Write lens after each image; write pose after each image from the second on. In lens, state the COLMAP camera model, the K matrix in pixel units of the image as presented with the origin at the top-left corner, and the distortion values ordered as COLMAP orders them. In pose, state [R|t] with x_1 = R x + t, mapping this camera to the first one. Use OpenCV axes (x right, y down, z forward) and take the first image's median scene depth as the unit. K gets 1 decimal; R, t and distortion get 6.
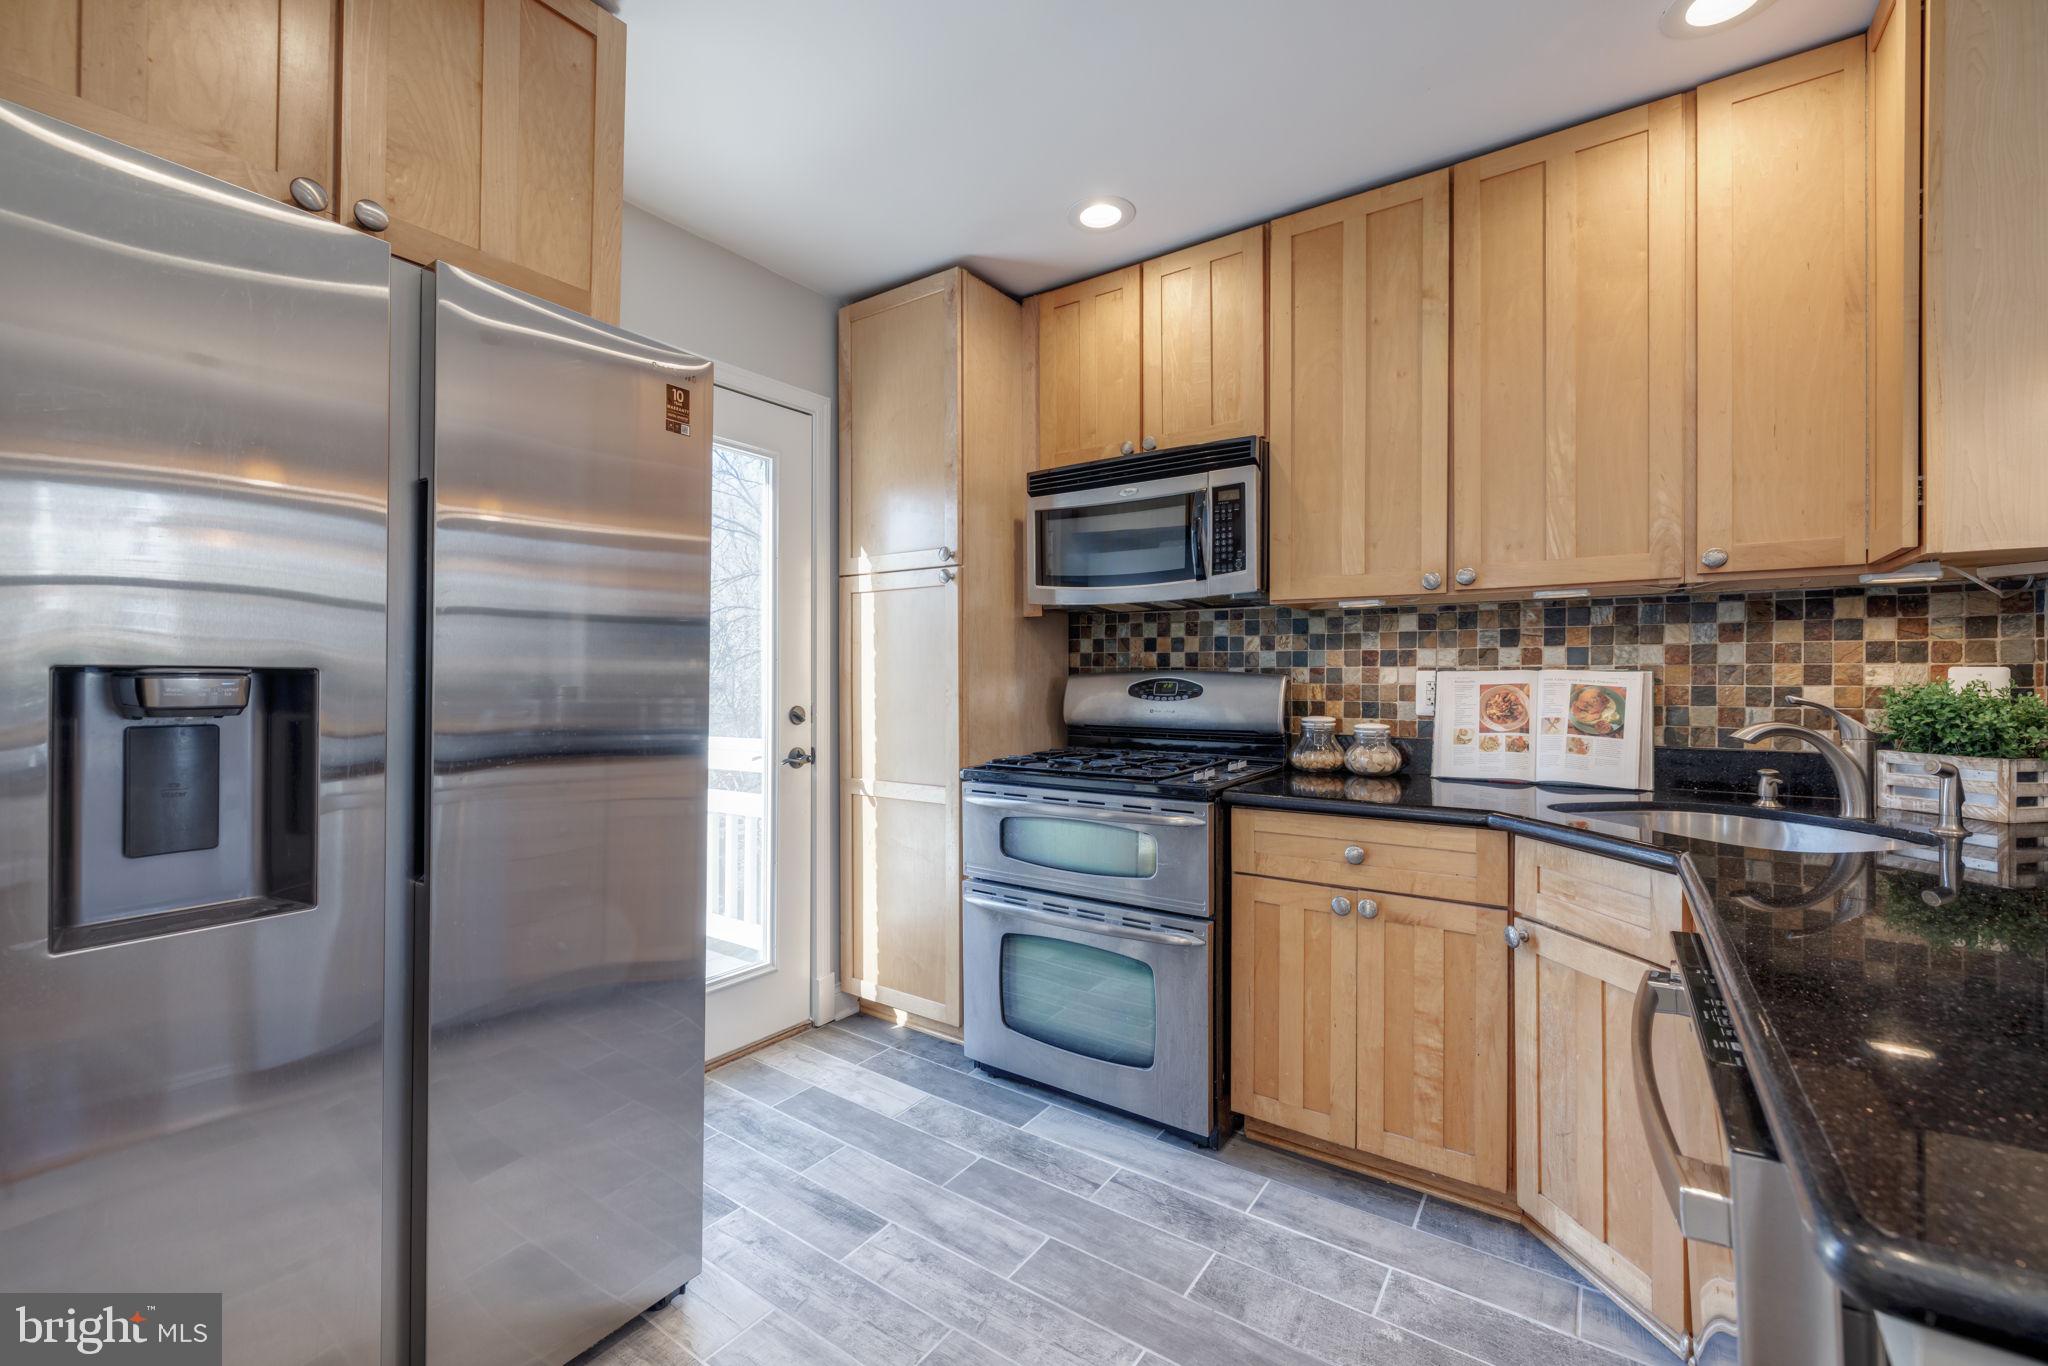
lens RADIAL K [[850.7, 0, 1016.1], [0, 850.7, 678.8], [0, 0, 1]] dist [-0.000202, 0.000051]
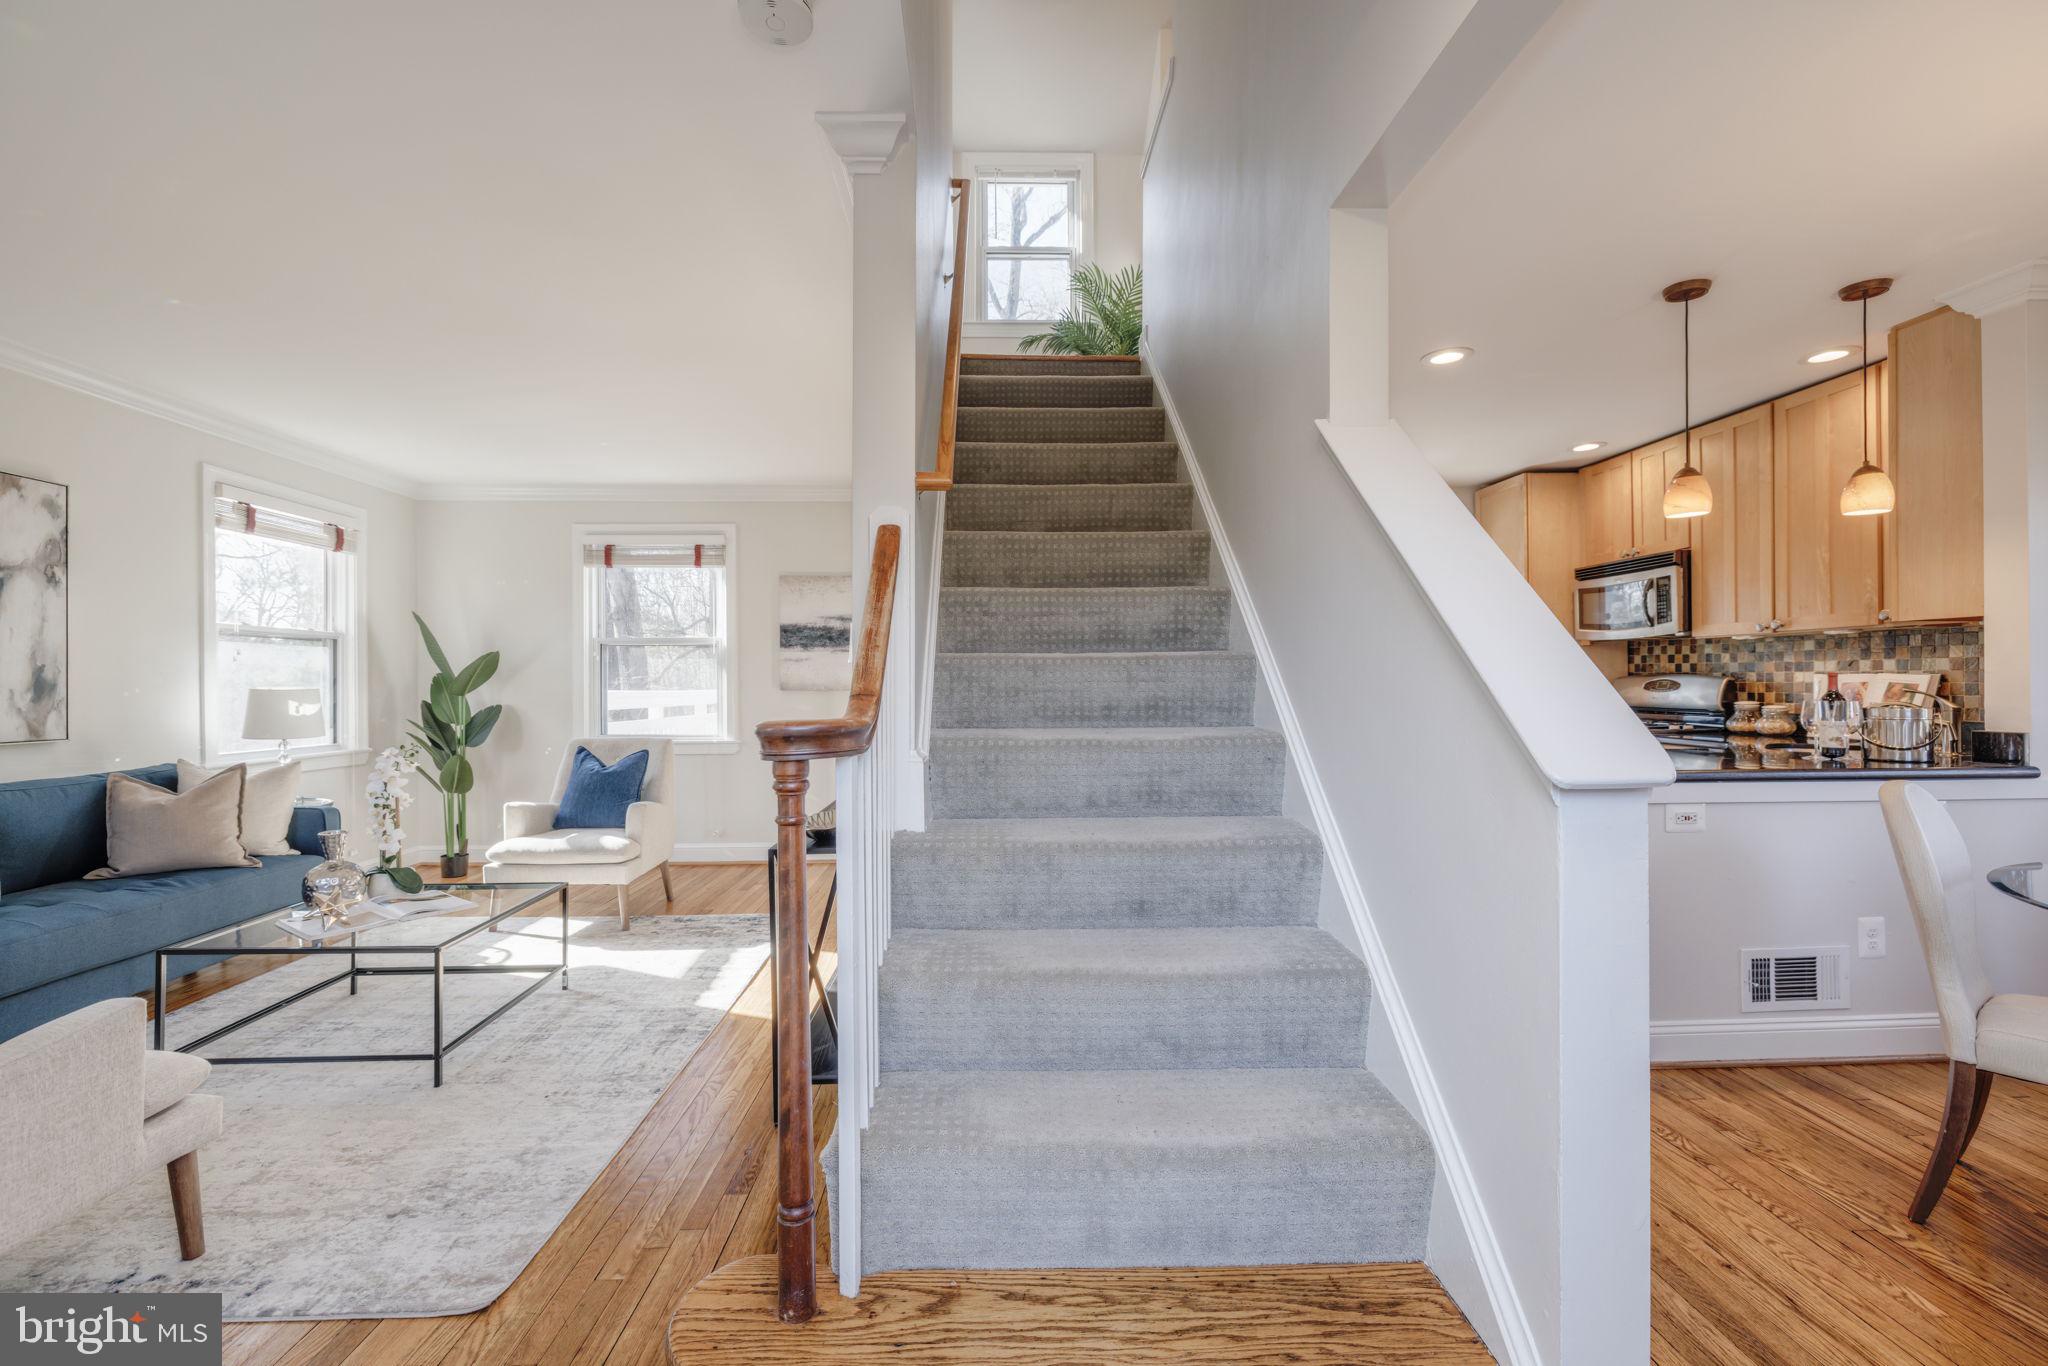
lens RADIAL K [[850.7, 0, 1016.1], [0, 850.7, 678.8], [0, 0, 1]] dist [-0.000202, 0.000051]
pose [[0.598759, -0.005383, -0.800911, 0.939906], [0.006711, 0.999976, -0.001704, -0.008515], [0.800901, -0.004354, 0.598781, -1.332597]]
